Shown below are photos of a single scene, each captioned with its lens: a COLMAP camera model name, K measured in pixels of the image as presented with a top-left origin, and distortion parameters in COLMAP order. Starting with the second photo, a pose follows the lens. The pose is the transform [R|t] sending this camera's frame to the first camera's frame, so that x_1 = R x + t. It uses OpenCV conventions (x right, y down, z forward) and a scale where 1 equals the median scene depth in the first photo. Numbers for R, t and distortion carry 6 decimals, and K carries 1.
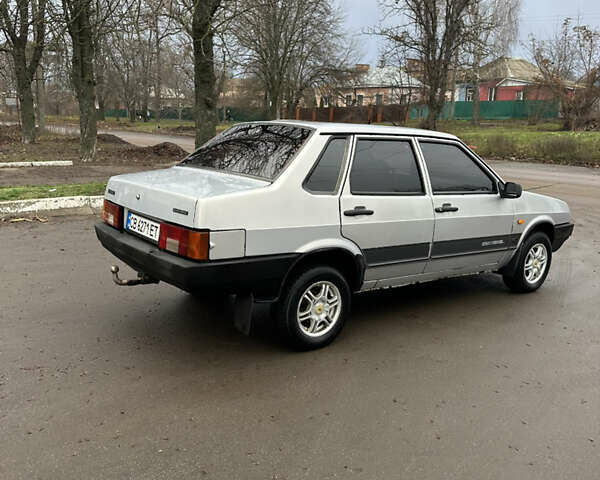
lens RADIAL K [[573.7, 0, 300.0], [0, 573.7, 240.0], [0, 0, 1]] dist [0.105199, -0.176374]
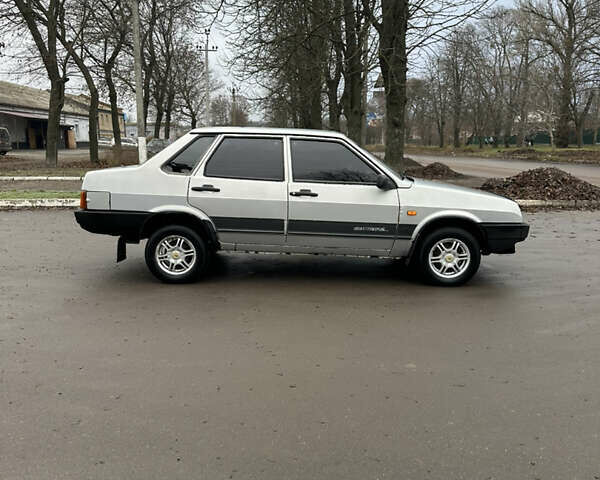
lens RADIAL K [[573.7, 0, 300.0], [0, 573.7, 240.0], [0, 0, 1]] dist [0.105199, -0.176374]
pose [[0.788605, 0.073986, -0.610433, 1.067375], [-0.103467, 0.994546, -0.013125, 0.064314], [0.606133, 0.073510, 0.791959, 0.048565]]
